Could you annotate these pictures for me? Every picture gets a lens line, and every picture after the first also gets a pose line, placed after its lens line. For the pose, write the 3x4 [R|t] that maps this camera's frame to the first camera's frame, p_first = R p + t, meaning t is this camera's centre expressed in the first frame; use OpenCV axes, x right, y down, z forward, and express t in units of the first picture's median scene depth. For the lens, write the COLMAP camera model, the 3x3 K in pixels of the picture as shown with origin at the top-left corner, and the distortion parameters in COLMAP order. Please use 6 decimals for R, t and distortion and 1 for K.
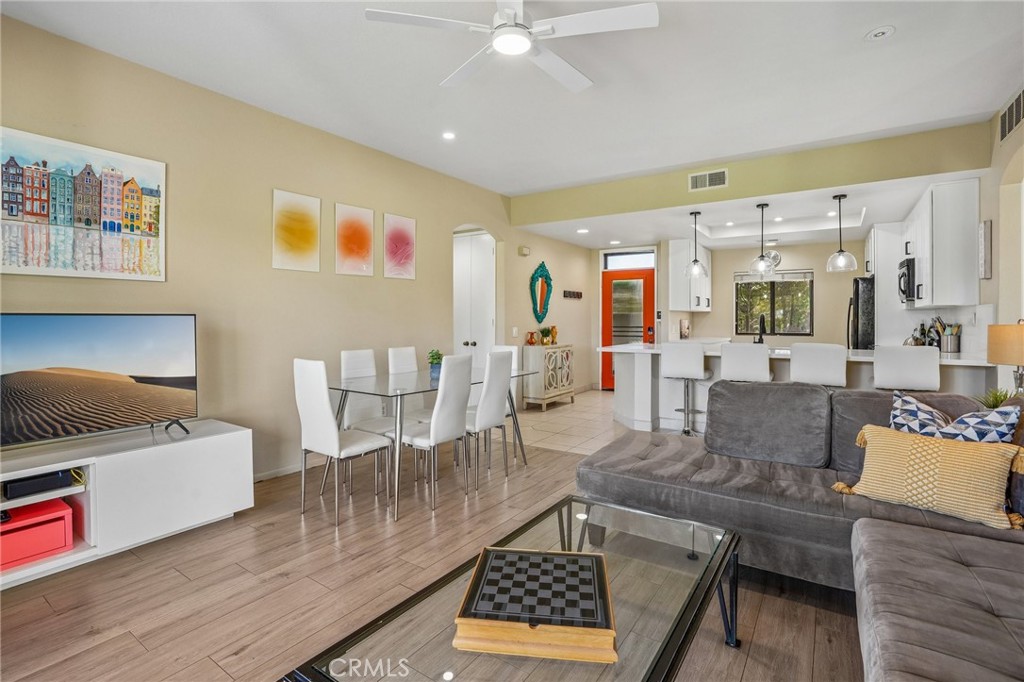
lens RADIAL K [[482.8, 0, 508.0], [0, 482.8, 326.3], [0, 0, 1]] dist [-0.068713, 0.027708]
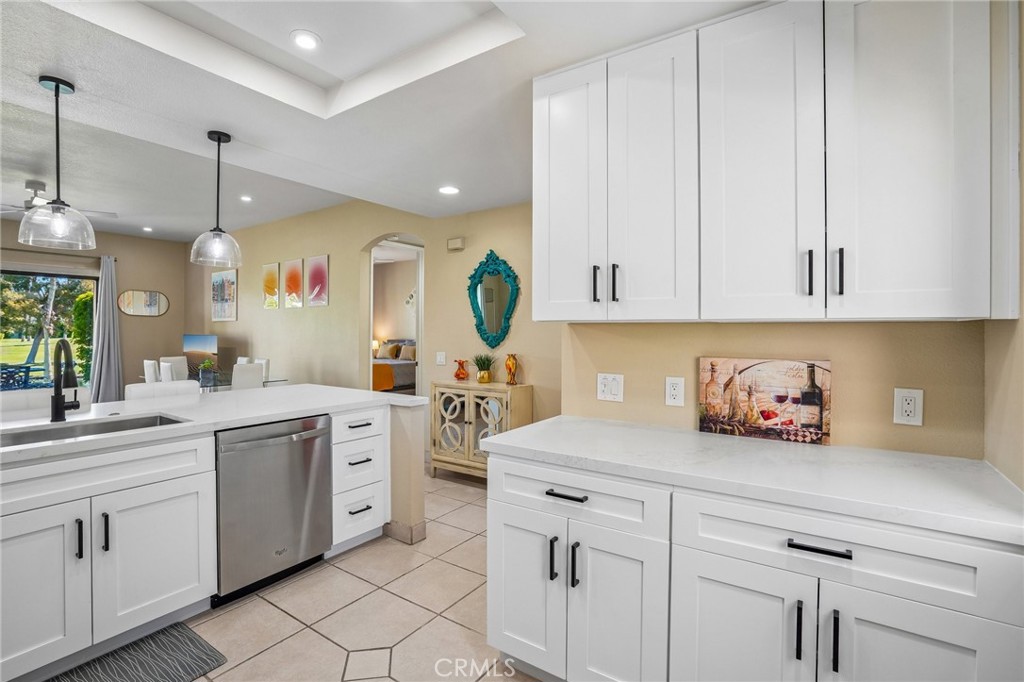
lens RADIAL K [[482.8, 0, 508.0], [0, 482.8, 326.3], [0, 0, 1]] dist [-0.068713, 0.027708]
pose [[0.006544, -0.007406, -0.999951, 0.738690], [-0.015955, 0.999845, -0.007510, -0.032841], [0.999851, 0.016003, 0.006425, 1.071727]]
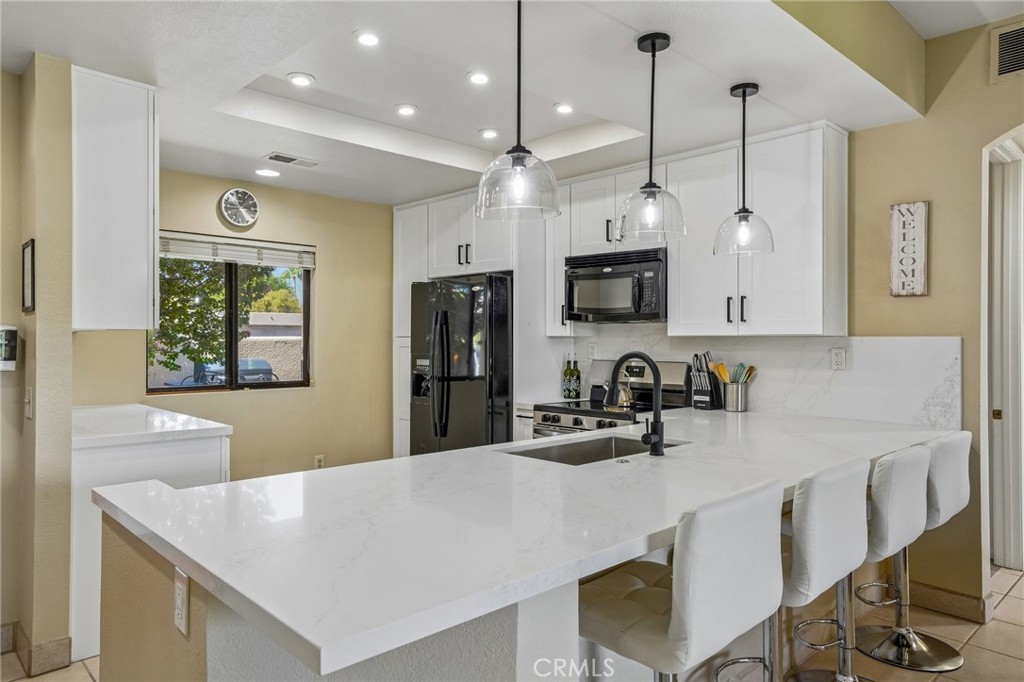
lens RADIAL K [[674.2, 0, 507.8], [0, 674.2, 340.7], [0, 0, 1]] dist [-0.028043, 0.054485]
pose [[0.211404, -0.000739, 0.977399, 0.023626], [0.009374, 0.999955, -0.001271, -0.026106], [-0.977354, 0.009431, 0.211401, 0.755064]]
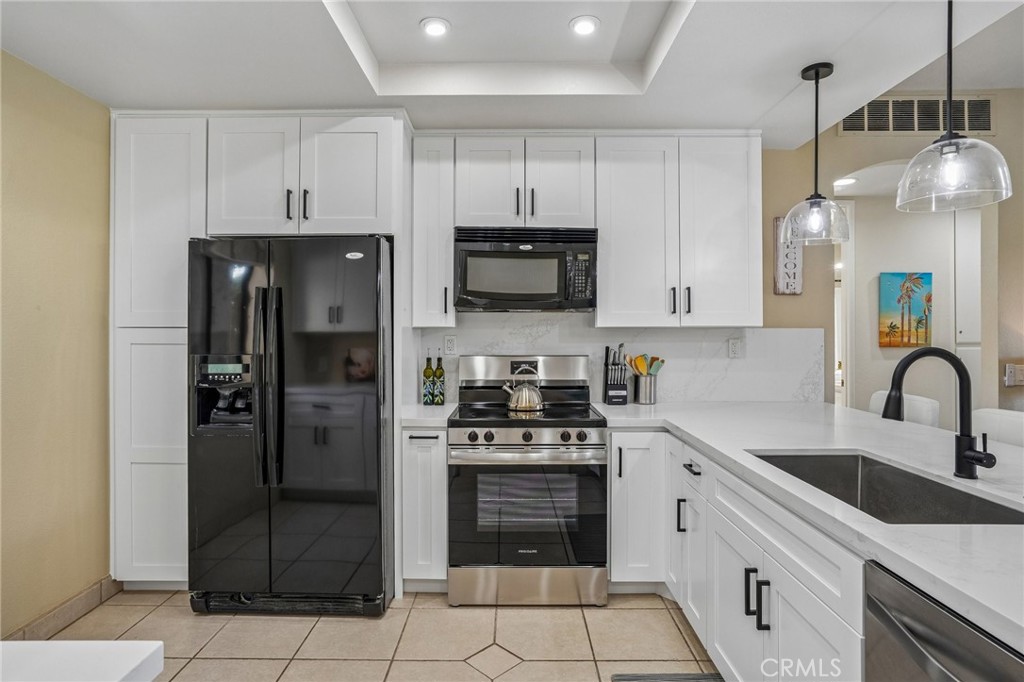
lens RADIAL K [[543.6, 0, 510.8], [0, 543.6, 330.9], [0, 0, 1]] dist [-0.031521, 0.000156]
pose [[-0.563077, 0.002927, 0.826399, 0.320522], [0.010208, 0.999942, 0.003414, -0.028922], [-0.826341, 0.010358, -0.563074, 1.049254]]
